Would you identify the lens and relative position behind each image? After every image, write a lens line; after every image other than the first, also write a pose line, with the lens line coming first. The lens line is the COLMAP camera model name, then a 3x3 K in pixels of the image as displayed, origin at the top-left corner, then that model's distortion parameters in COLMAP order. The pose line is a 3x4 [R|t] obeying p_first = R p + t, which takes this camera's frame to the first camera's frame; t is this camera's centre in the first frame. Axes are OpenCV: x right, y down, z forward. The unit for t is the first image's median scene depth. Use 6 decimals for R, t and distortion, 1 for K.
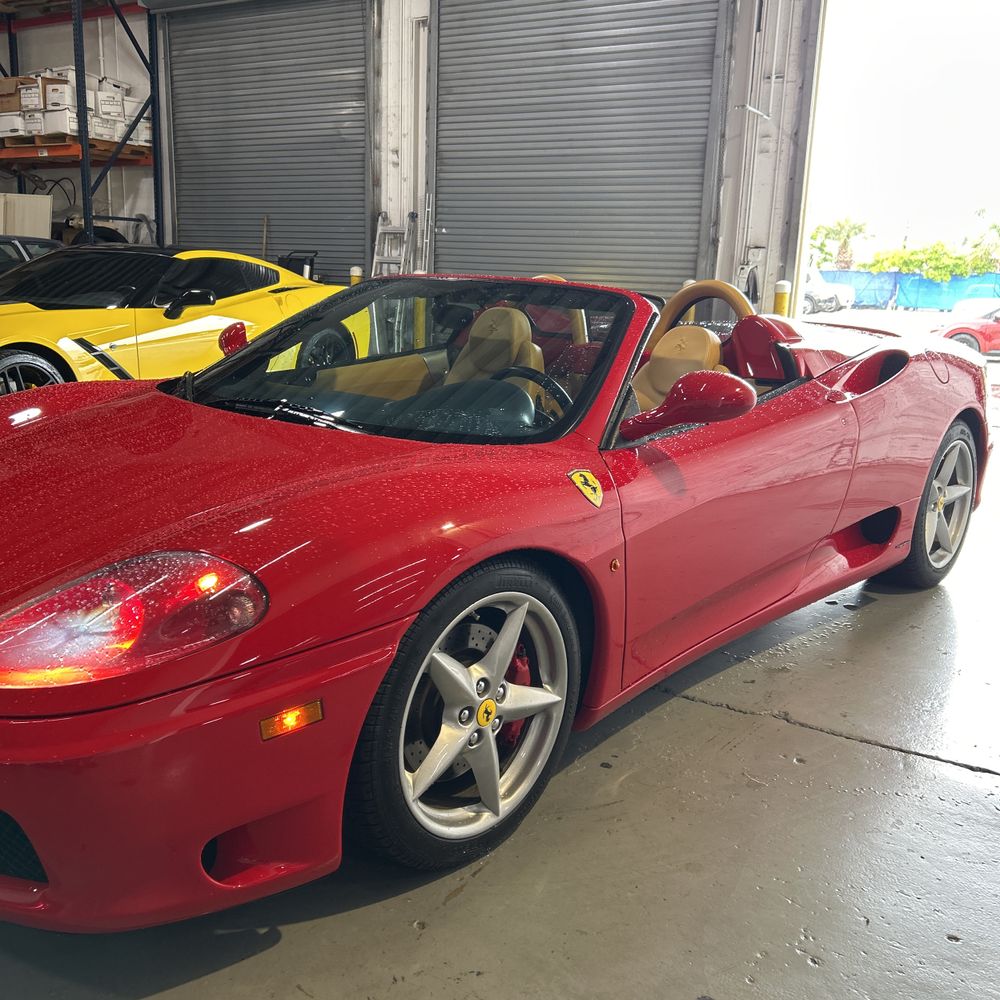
lens RADIAL K [[1012.9, 0, 486.5], [0, 1012.9, 490.9], [0, 0, 1]] dist [0.026317, -0.024060]
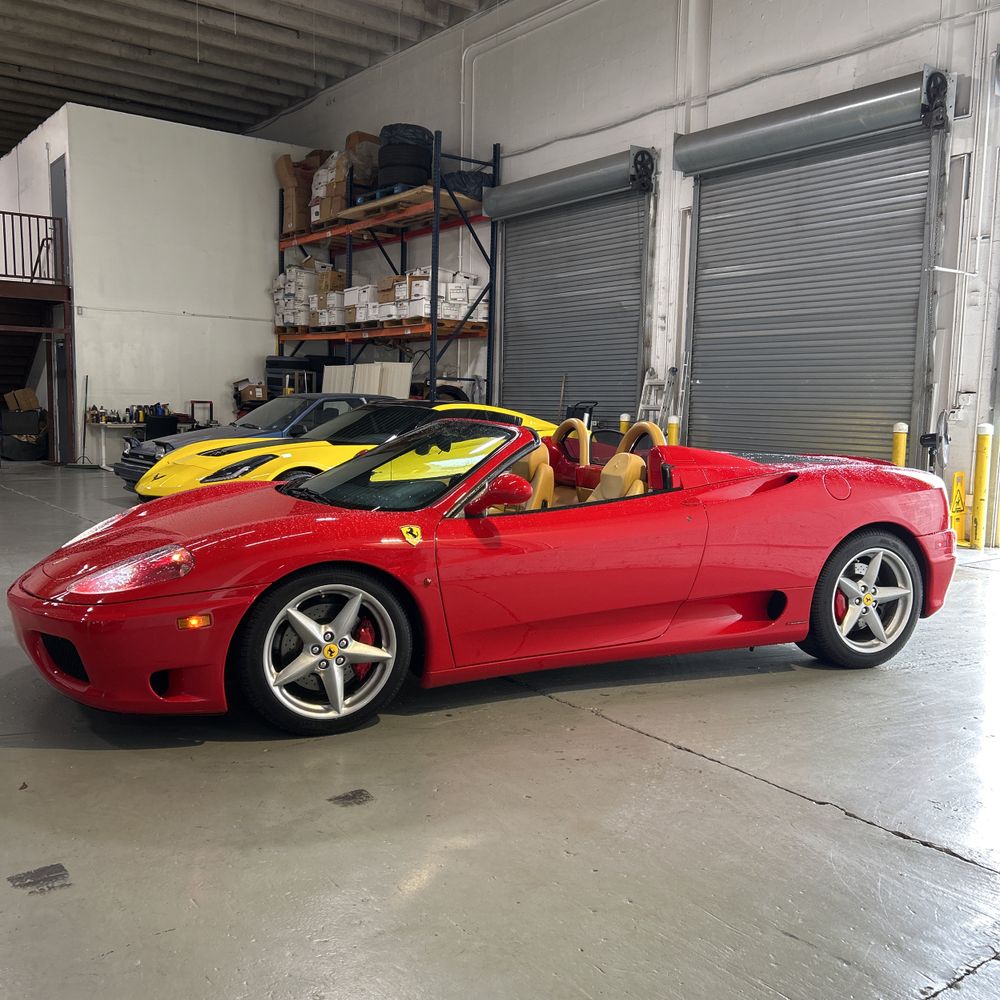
lens RADIAL K [[993.6, 0, 484.0], [0, 993.6, 504.0], [0, 0, 1]] dist [0.139528, -0.325022]
pose [[0.916945, 0.028599, -0.397987, 0.186287], [-0.078908, 0.990727, -0.110607, 0.025355], [0.391133, 0.132825, 0.910699, -0.112035]]
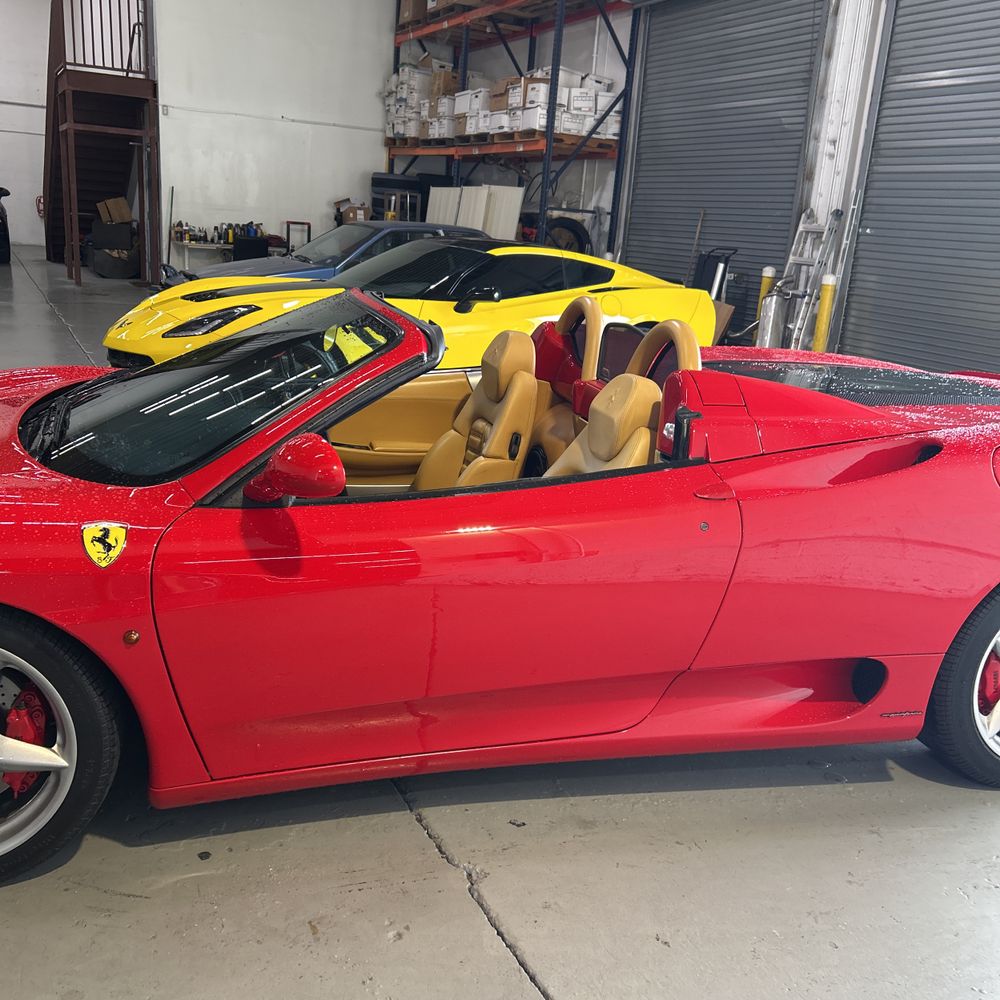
lens RADIAL K [[1002.2, 0, 500.0], [0, 1002.2, 500.0], [0, 0, 1]] dist [0.028653, -0.024813]
pose [[0.841259, 0.171738, -0.512630, 0.172618], [-0.160016, 0.984815, 0.067329, -0.032568], [0.516409, 0.025388, 0.855966, 0.086034]]
